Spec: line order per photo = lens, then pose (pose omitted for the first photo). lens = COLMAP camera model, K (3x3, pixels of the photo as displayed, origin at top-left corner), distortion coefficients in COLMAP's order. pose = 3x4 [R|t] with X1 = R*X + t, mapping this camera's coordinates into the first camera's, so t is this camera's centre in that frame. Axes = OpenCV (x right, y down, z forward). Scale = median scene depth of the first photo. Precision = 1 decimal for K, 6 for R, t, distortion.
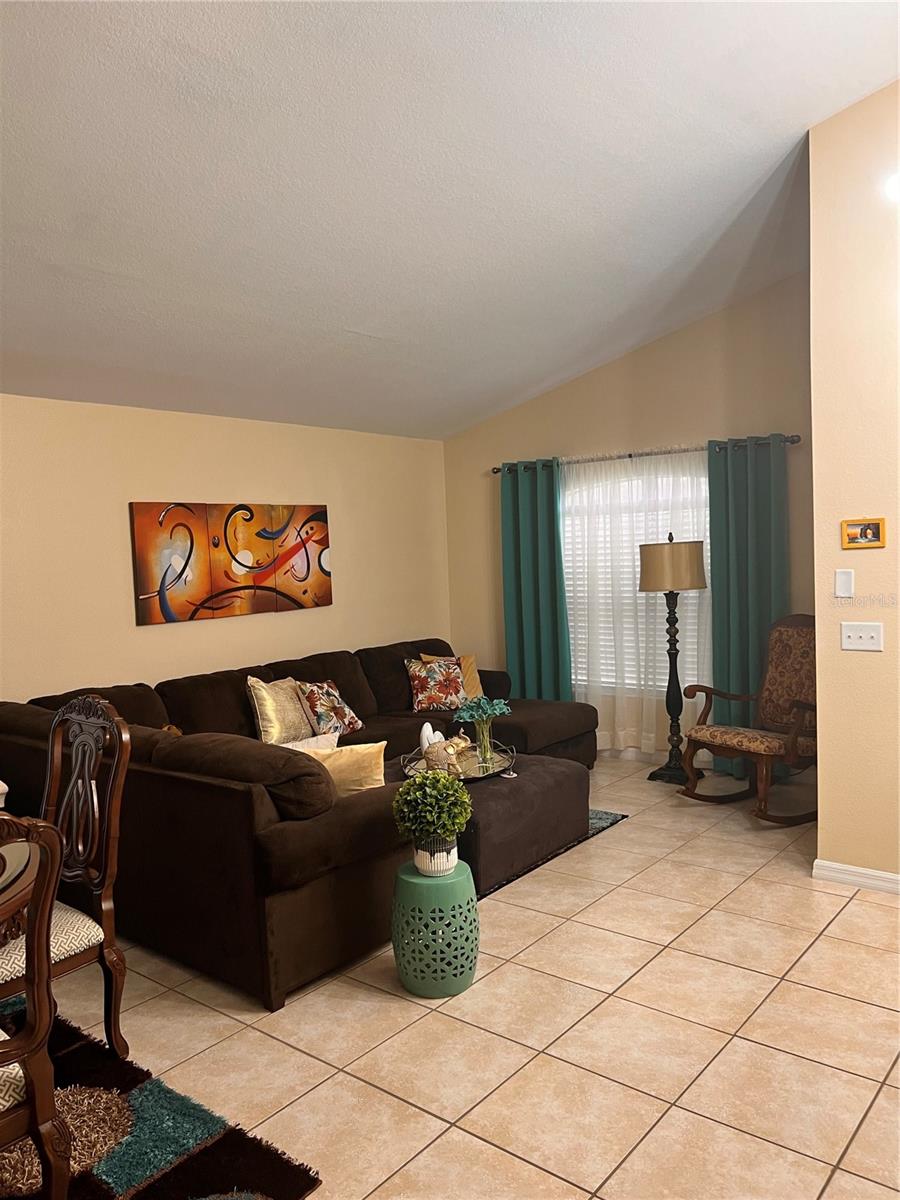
lens RADIAL K [[910.4, 0, 450.0], [0, 910.4, 600.0], [0, 0, 1]] dist [-0.005390, -0.002496]
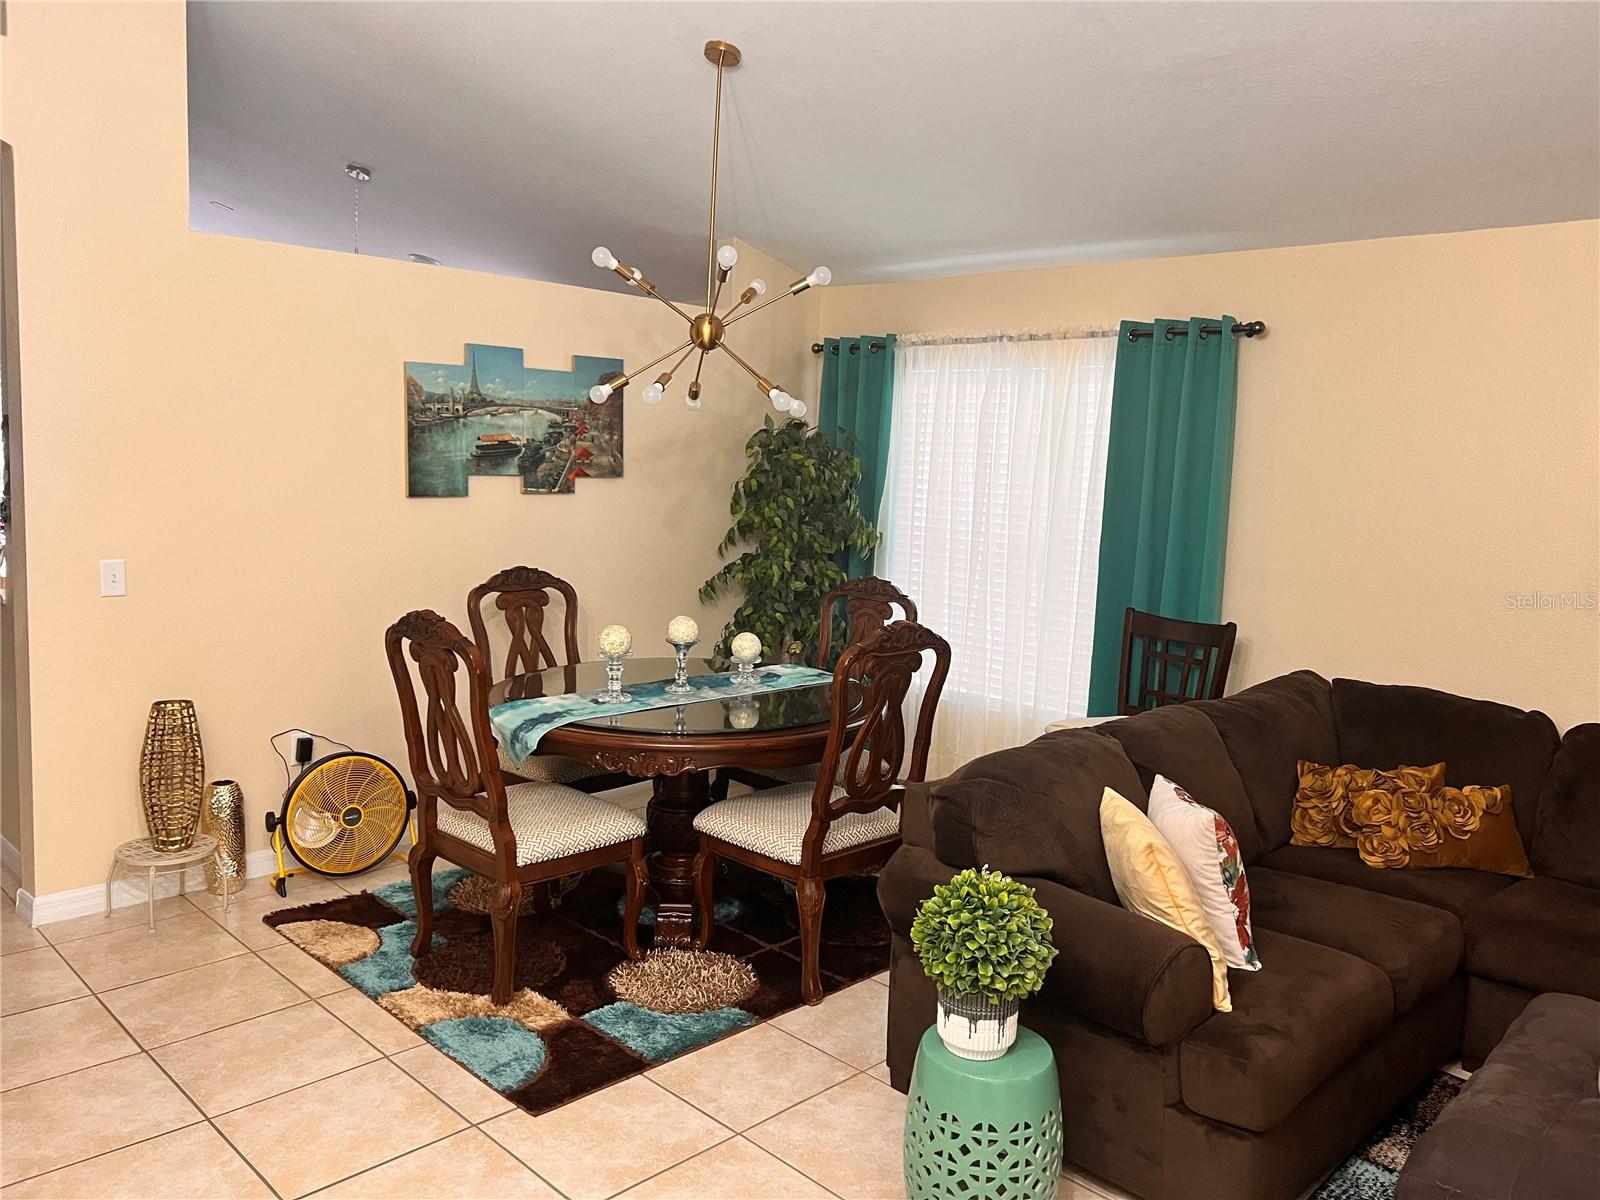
lens RADIAL K [[1213.9, 0, 800.0], [0, 1213.9, 600.0], [0, 0, 1]] dist [-0.005390, -0.002496]
pose [[-0.089397, 0.158395, -0.983321, 0.792958], [-0.110012, 0.979662, 0.167807, -0.098694], [0.989902, 0.123179, -0.070153, 1.044926]]
